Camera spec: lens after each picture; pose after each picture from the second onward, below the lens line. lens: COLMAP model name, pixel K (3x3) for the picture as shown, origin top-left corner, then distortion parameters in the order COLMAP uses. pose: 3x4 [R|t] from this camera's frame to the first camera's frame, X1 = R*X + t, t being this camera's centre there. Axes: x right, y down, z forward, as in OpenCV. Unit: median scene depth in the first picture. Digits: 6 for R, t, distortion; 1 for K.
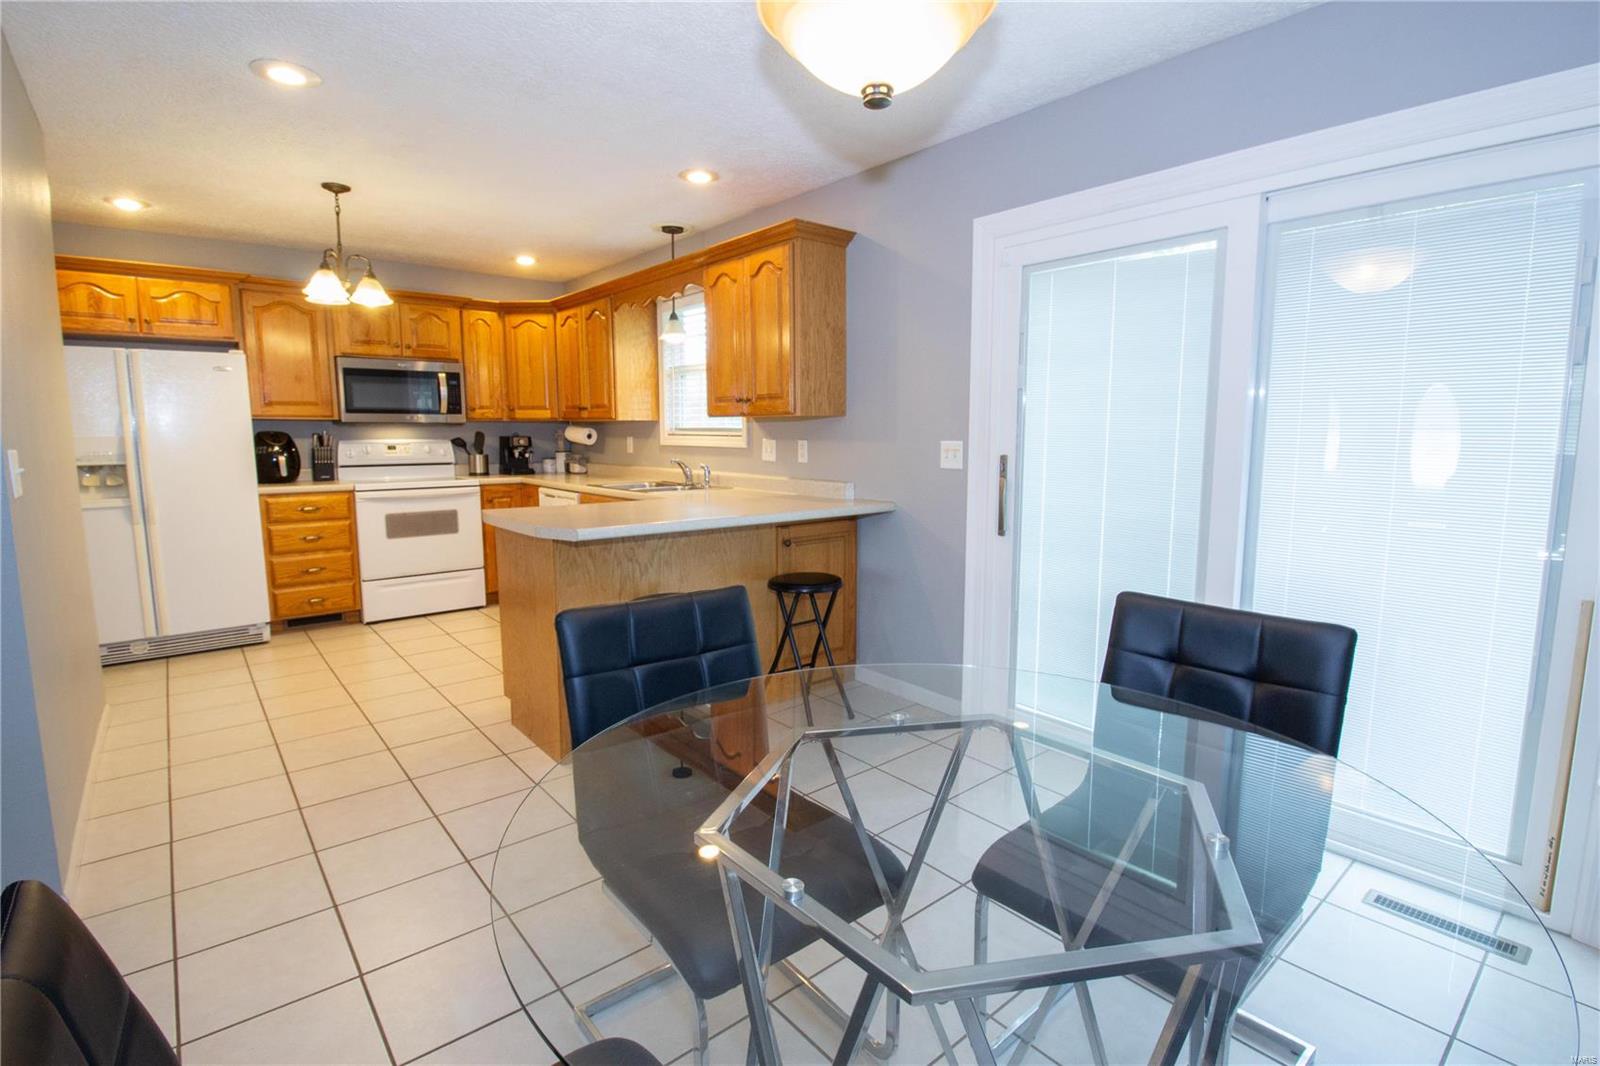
lens RADIAL K [[756.9, 0, 804.0], [0, 756.9, 523.6], [0, 0, 1]] dist [0.006920, -0.017563]
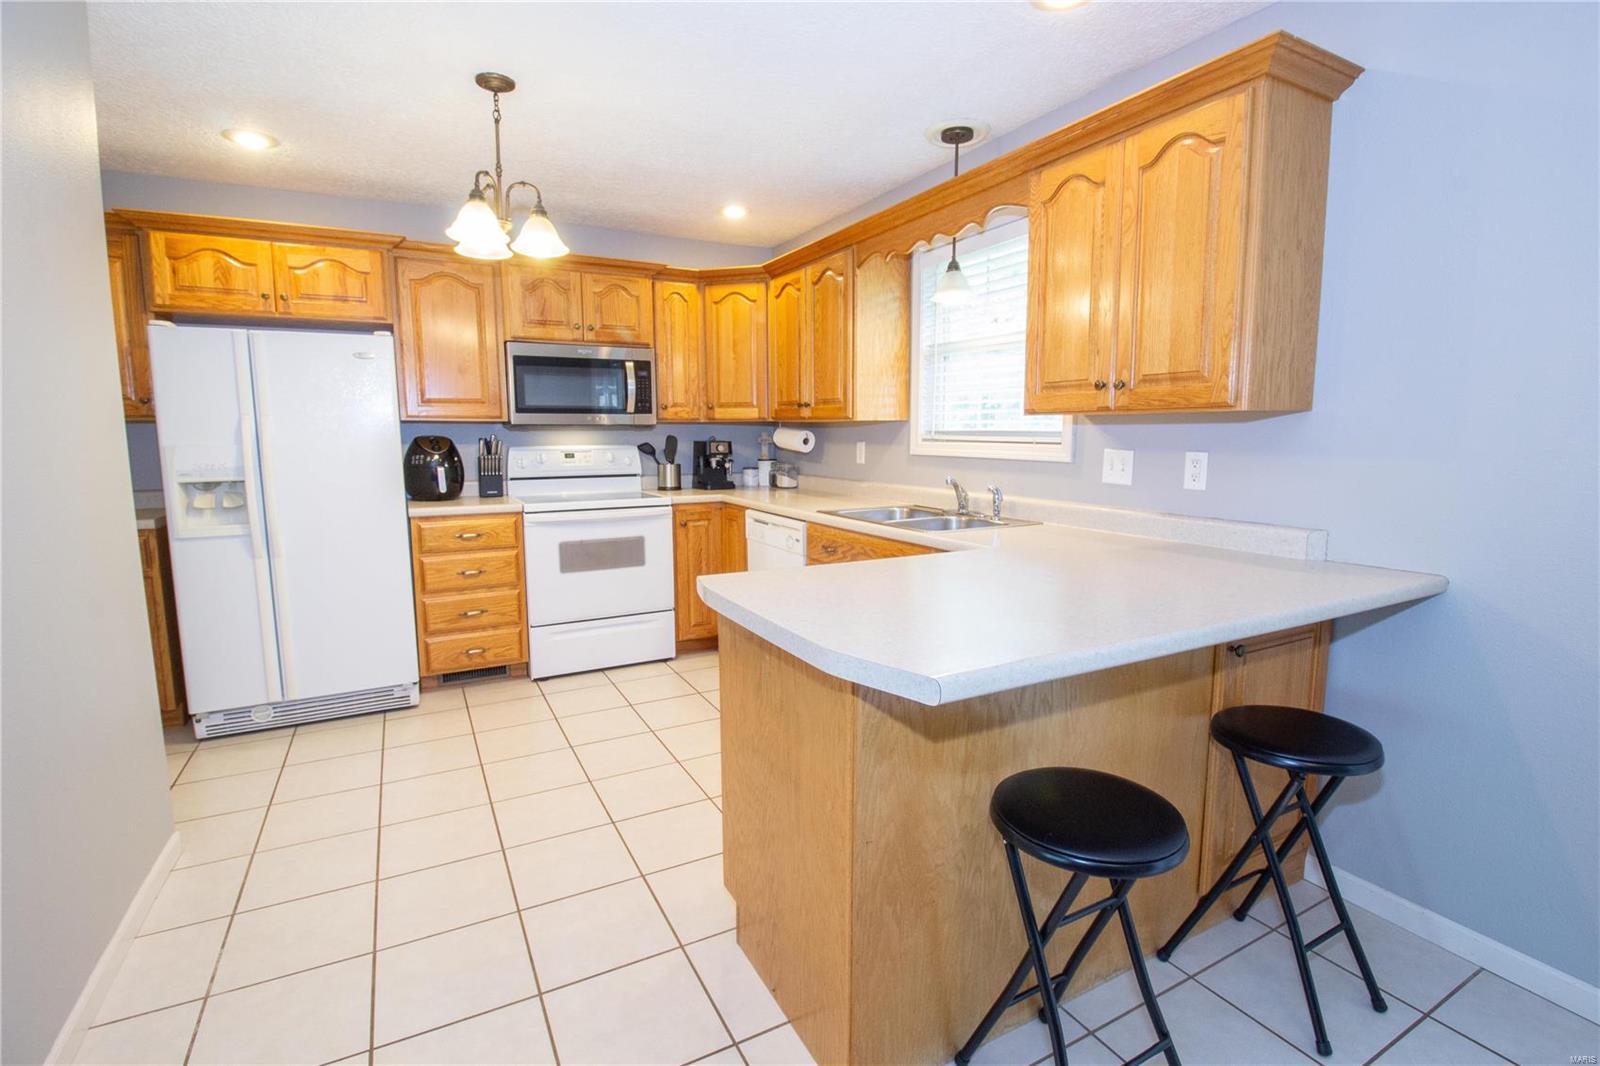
lens RADIAL K [[744.5, 0, 805.4], [0, 744.5, 524.3], [0, 0, 1]] dist [0.007831, -0.017333]
pose [[0.979648, 0.022461, -0.199460, -0.156595], [-0.021675, 0.999746, 0.006123, -0.042601], [0.199547, -0.001675, 0.979887, 0.308445]]
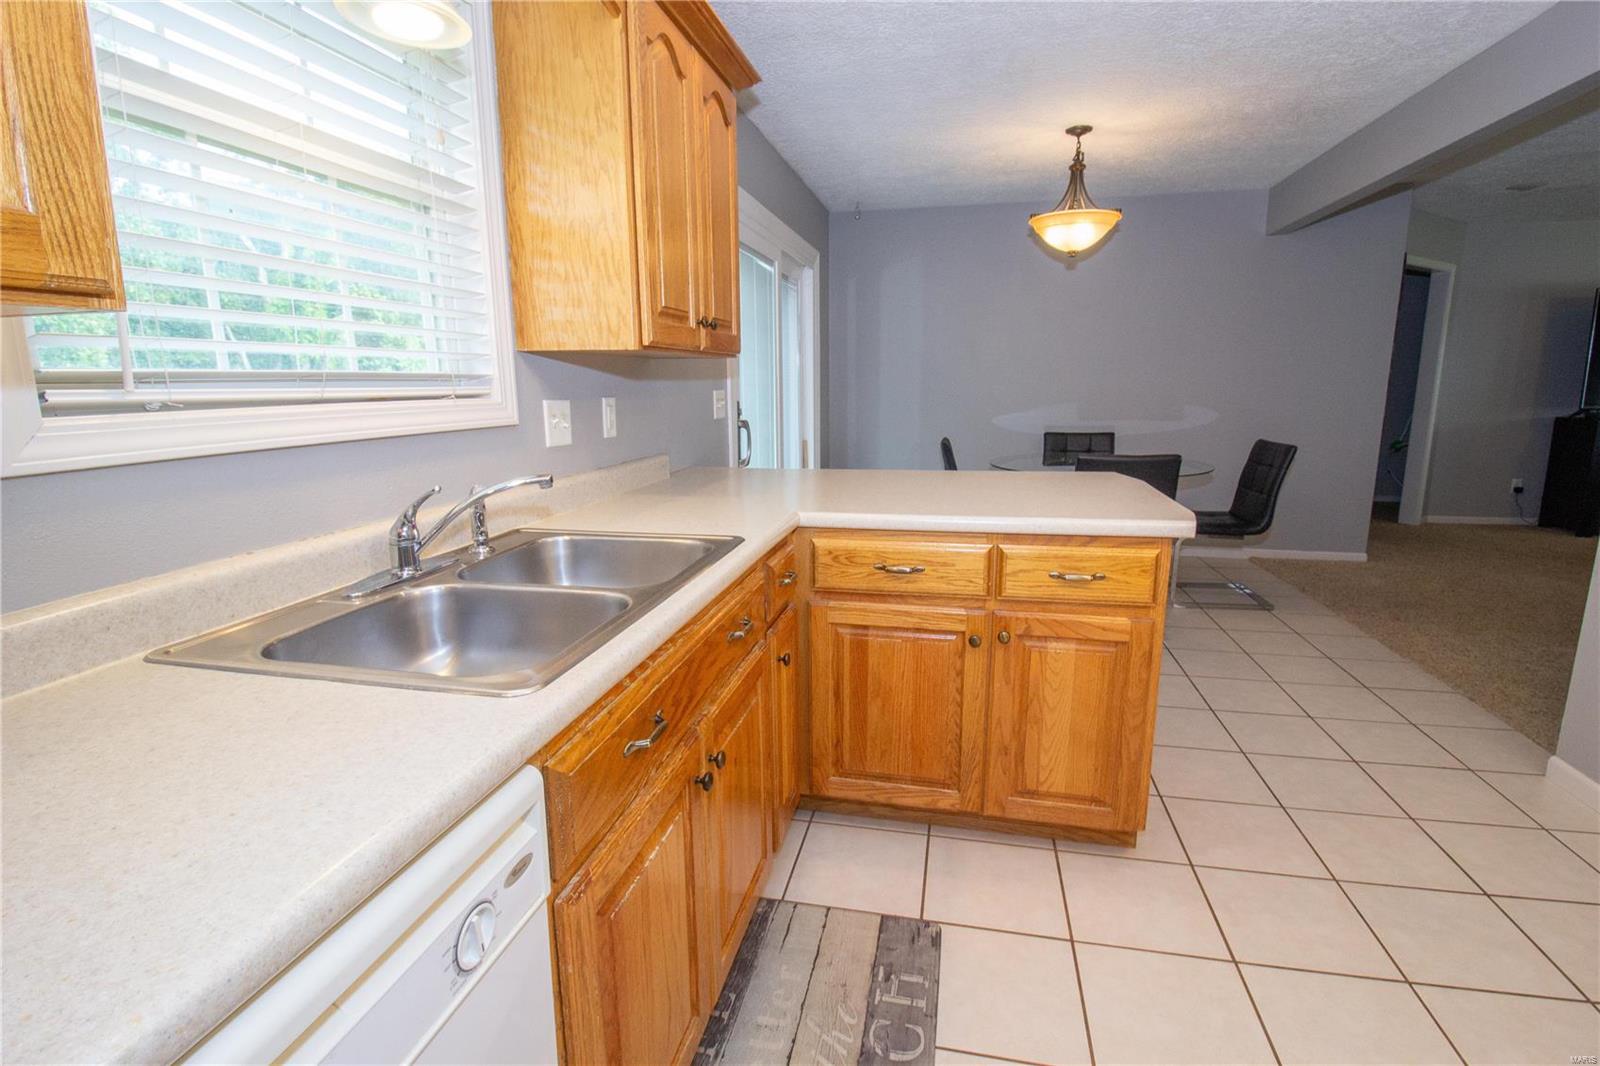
lens RADIAL K [[744.5, 0, 805.4], [0, 744.5, 524.3], [0, 0, 1]] dist [0.007831, -0.017333]
pose [[-0.610105, -0.144855, 0.778967, -0.456746], [0.106448, 0.959247, 0.261752, -0.126589], [-0.785138, 0.242616, -0.569821, 1.037233]]
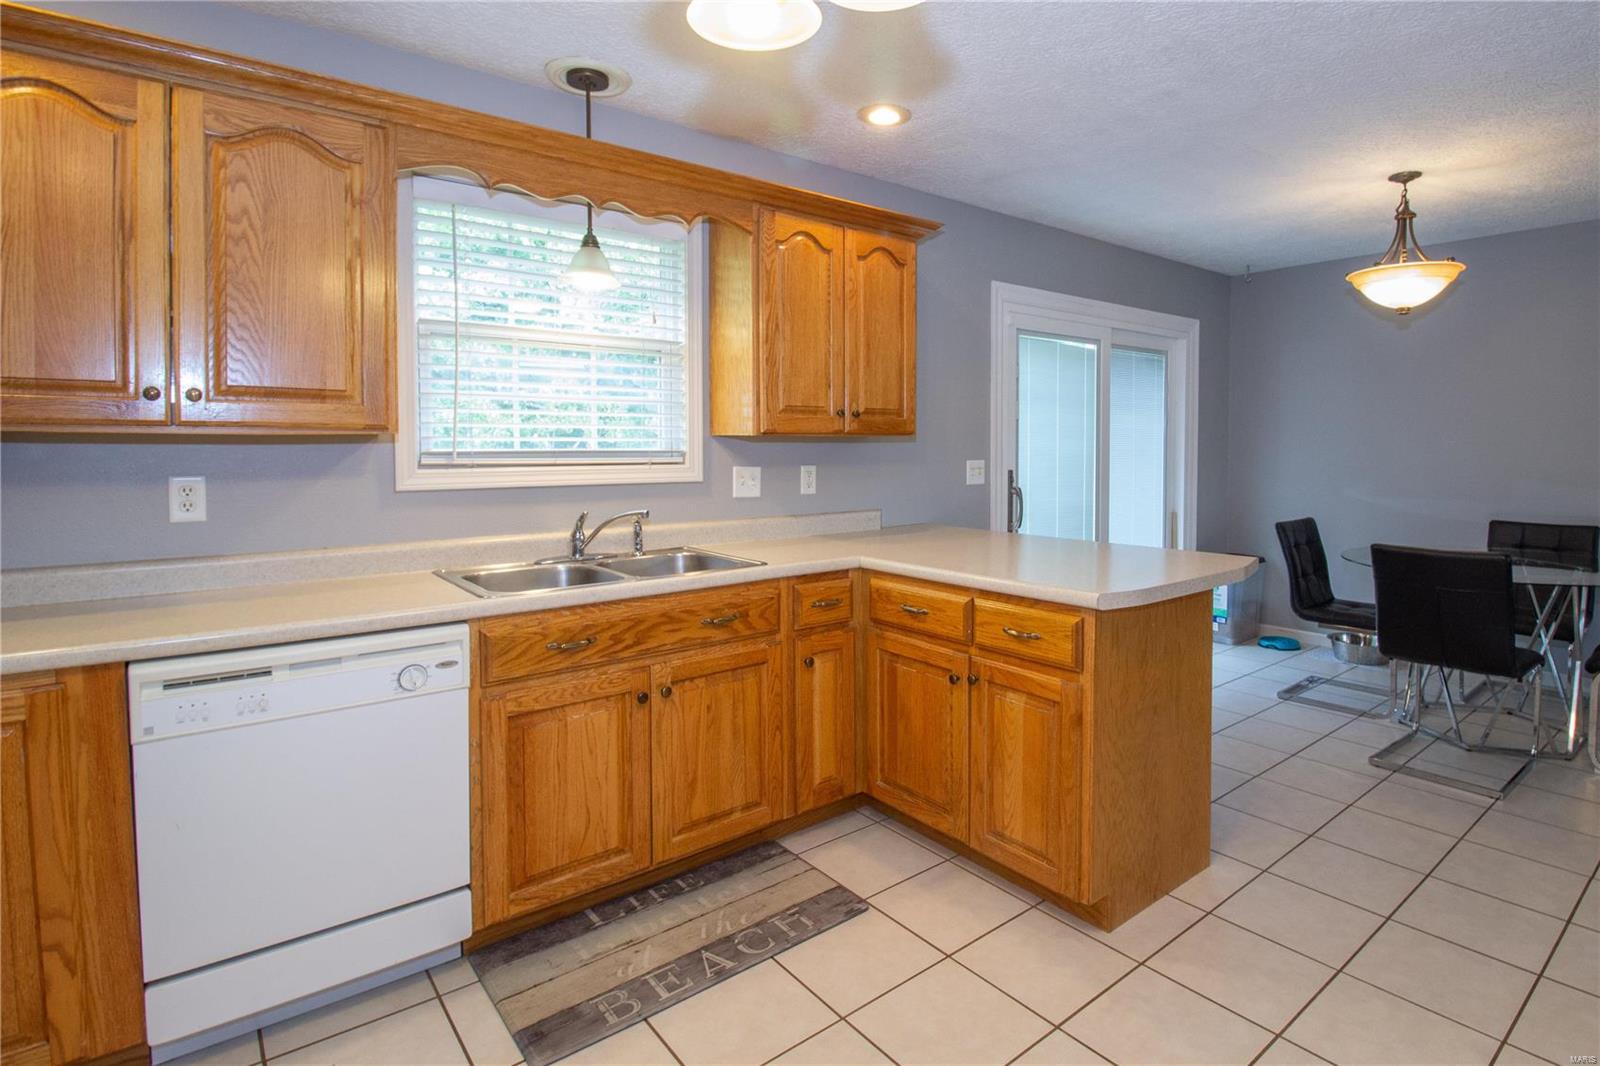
lens RADIAL K [[815.7, 0, 883.0], [0, 815.7, 469.1], [0, 0, 1]] dist [-0.006763, -0.001297]
pose [[-0.008261, -0.030082, 0.999513, -0.712016], [0.124838, 0.991697, 0.030879, -0.104062], [-0.992143, 0.125032, -0.004437, 0.786100]]
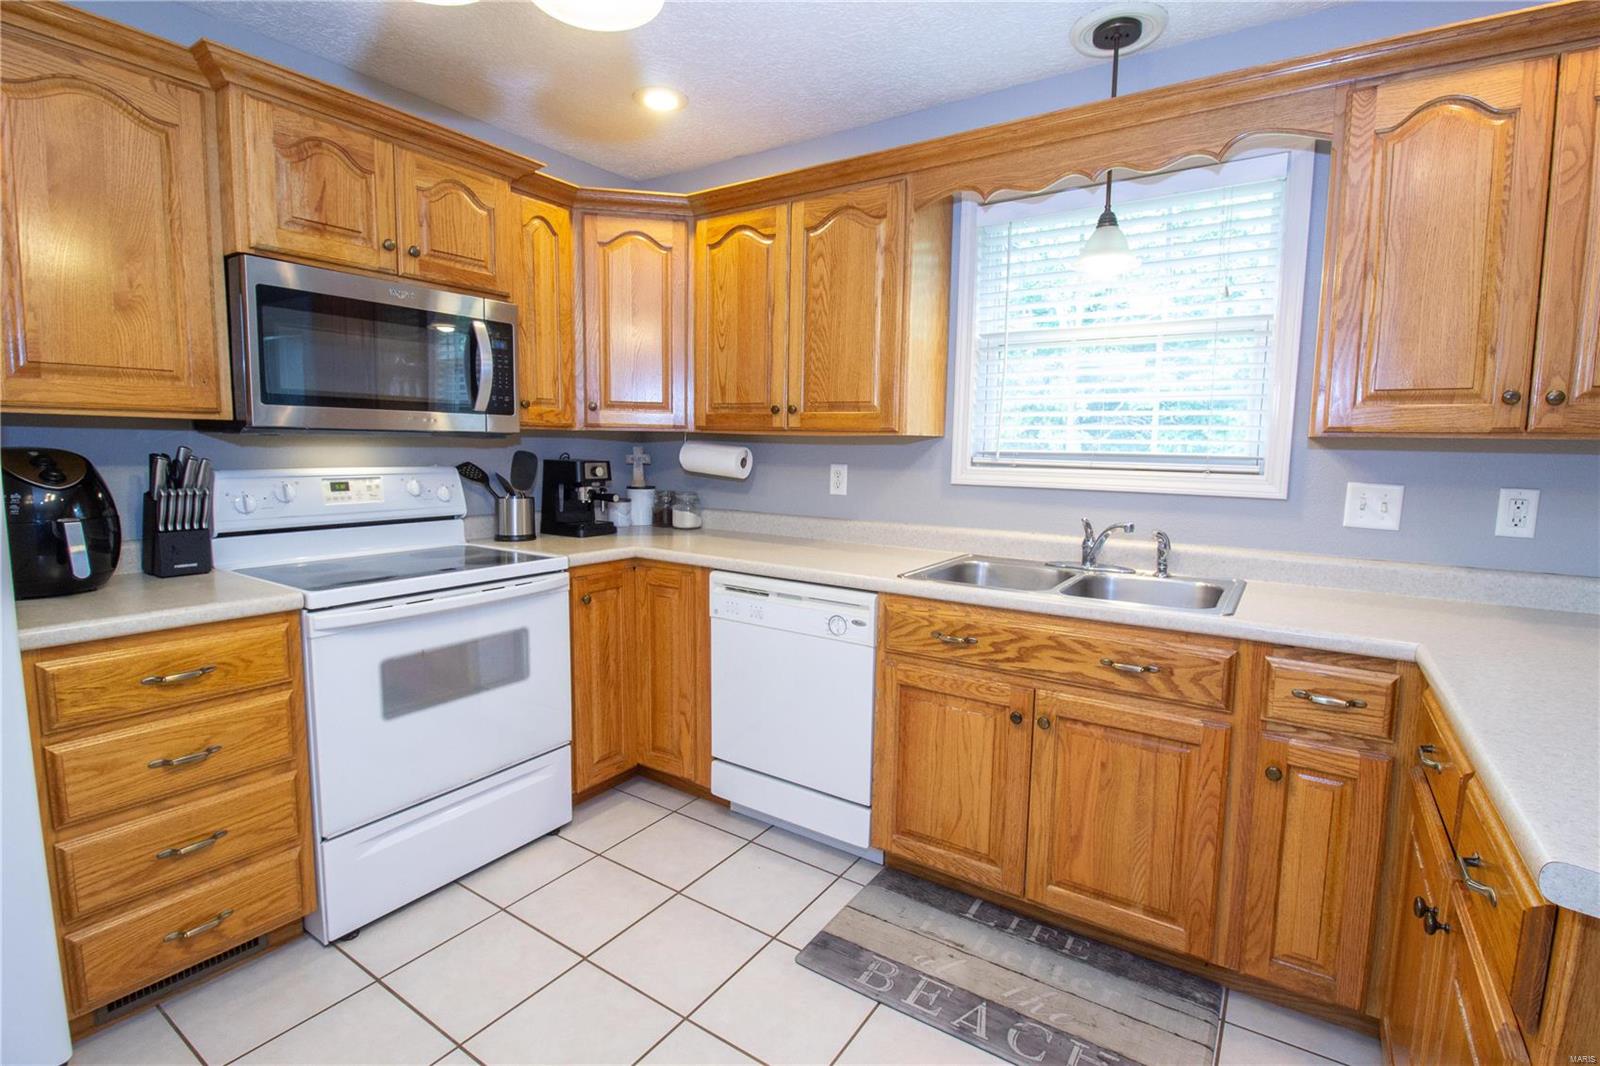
lens RADIAL K [[744.5, 0, 805.4], [0, 744.5, 524.3], [0, 0, 1]] dist [0.007831, -0.017333]
pose [[0.959341, -0.014687, 0.281866, -0.466026], [0.019040, 0.999738, -0.012708, -0.077355], [-0.281606, 0.017558, 0.959369, 0.583626]]
